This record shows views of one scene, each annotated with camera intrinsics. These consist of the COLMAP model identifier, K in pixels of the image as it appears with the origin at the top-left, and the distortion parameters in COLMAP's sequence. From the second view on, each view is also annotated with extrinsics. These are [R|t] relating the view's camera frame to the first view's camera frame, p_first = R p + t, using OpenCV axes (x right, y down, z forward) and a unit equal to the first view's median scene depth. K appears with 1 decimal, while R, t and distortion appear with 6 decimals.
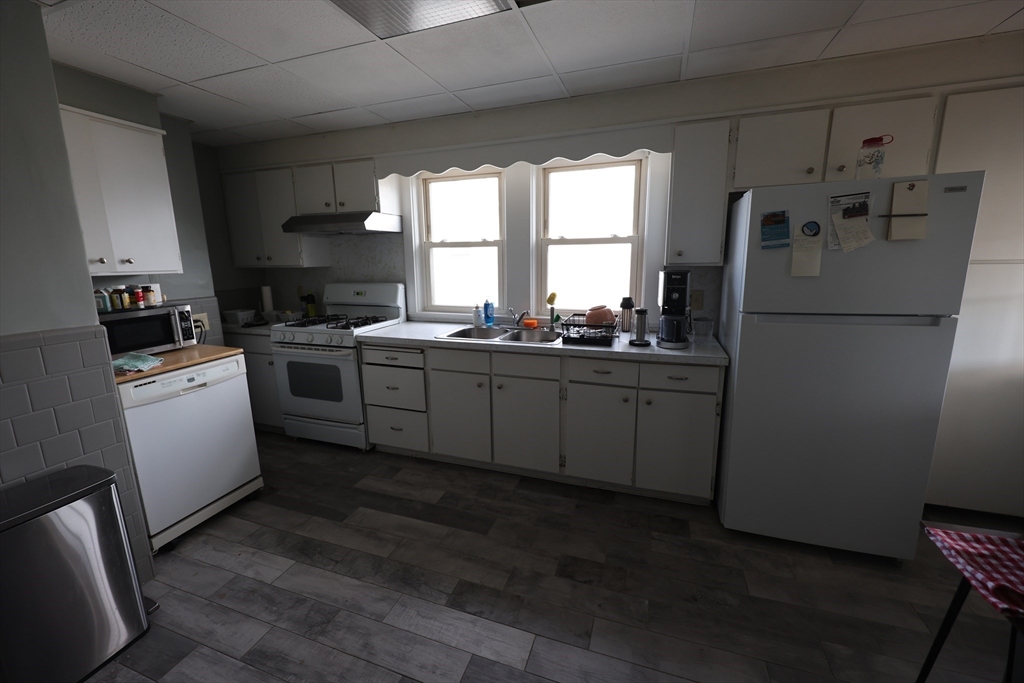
lens RADIAL K [[409.0, 0, 511.4], [0, 409.0, 337.7], [0, 0, 1]] dist [-0.007326, 0.000816]
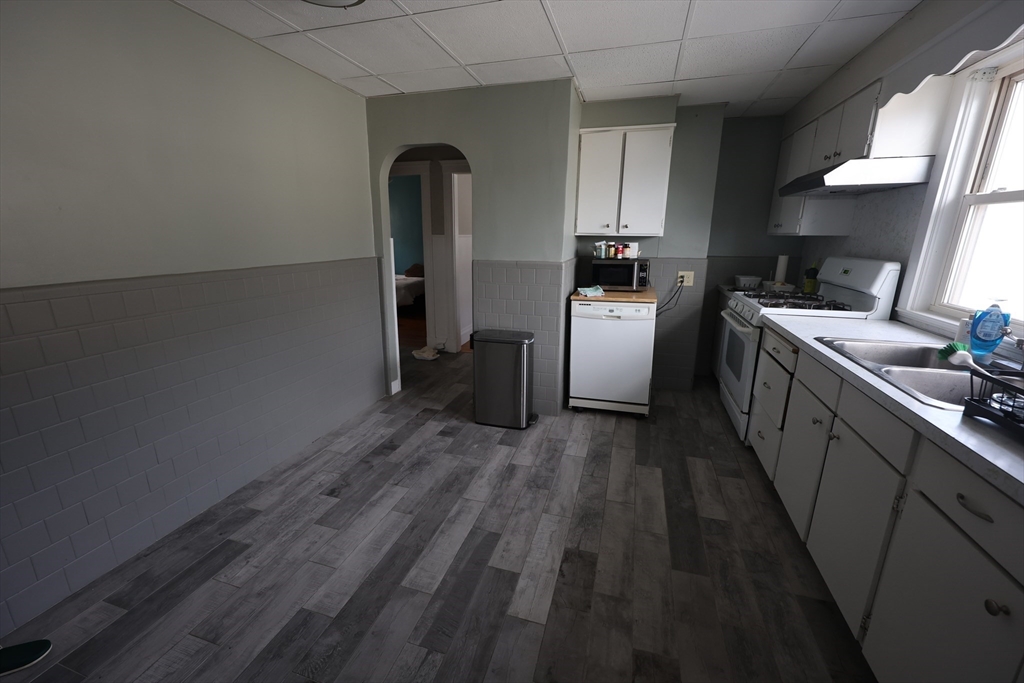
lens RADIAL K [[409.0, 0, 510.5], [0, 409.0, 341.8], [0, 0, 1]] dist [-0.007326, 0.000816]
pose [[0.034318, 0.266277, -0.963286, 0.574768], [-0.195145, 0.947086, 0.254846, -0.085185], [0.980174, 0.179235, 0.084465, 0.525685]]
